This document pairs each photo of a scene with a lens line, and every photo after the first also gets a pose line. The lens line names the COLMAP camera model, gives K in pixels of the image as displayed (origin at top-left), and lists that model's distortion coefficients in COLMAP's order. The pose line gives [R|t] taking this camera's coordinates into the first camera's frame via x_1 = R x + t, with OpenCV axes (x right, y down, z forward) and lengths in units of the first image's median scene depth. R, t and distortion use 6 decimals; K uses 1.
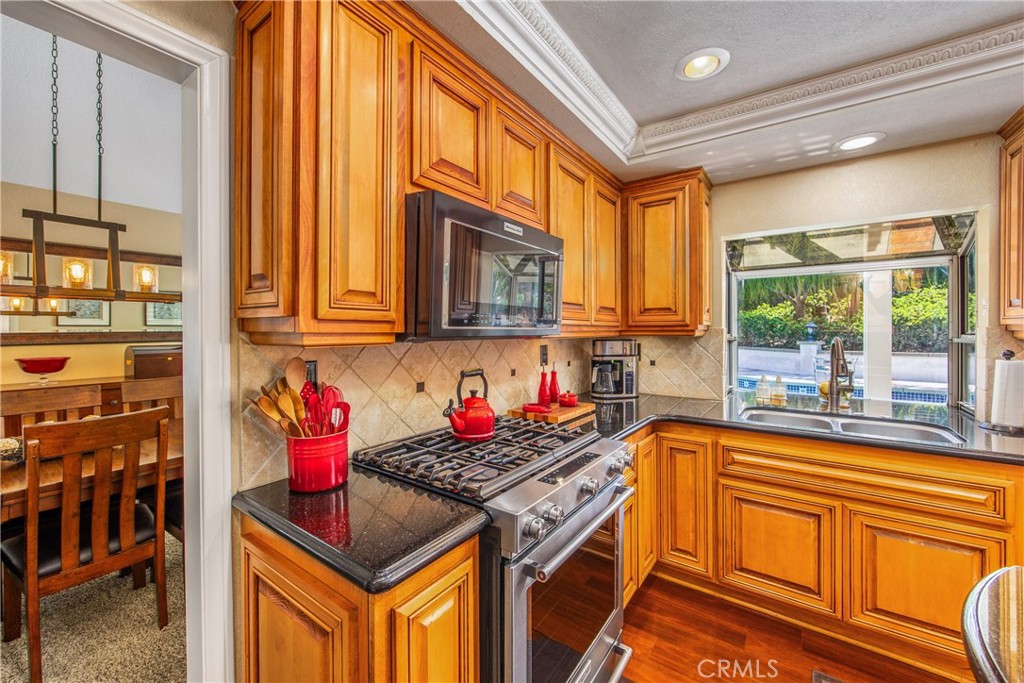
lens RADIAL K [[403.1, 0, 511.3], [0, 403.1, 326.9], [0, 0, 1]] dist [-0.000528, 0.000063]
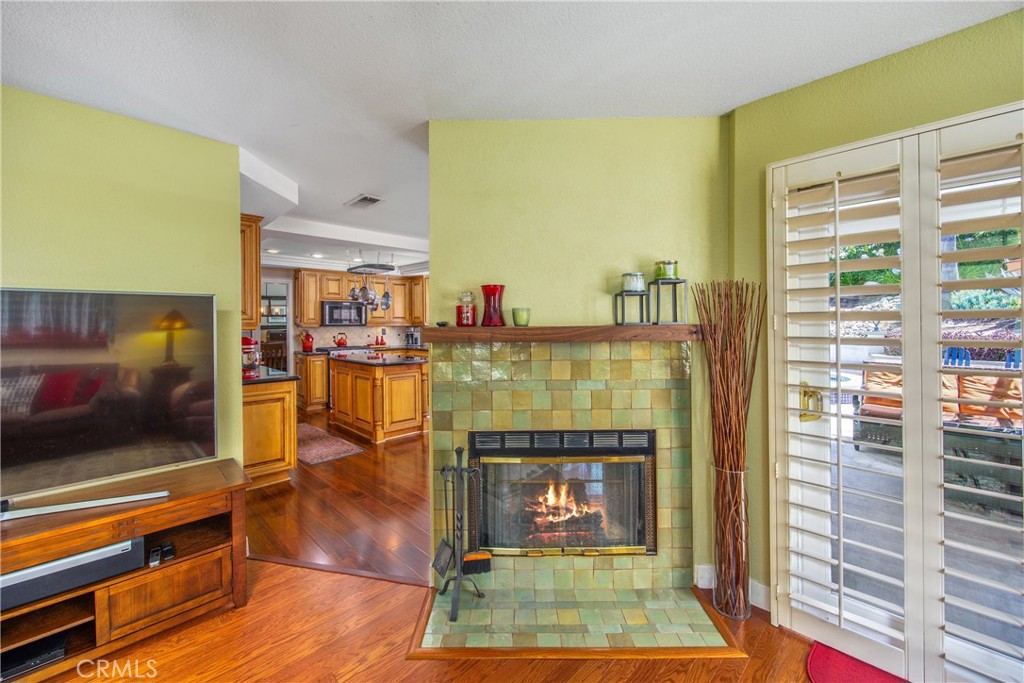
lens RADIAL K [[403.1, 0, 511.3], [0, 403.1, 326.9], [0, 0, 1]] dist [-0.000528, 0.000063]
pose [[0.986640, -0.001990, -0.162905, 3.160942], [0.003579, 0.999949, 0.009456, -0.001593], [0.162878, -0.009913, 0.986596, -4.005285]]
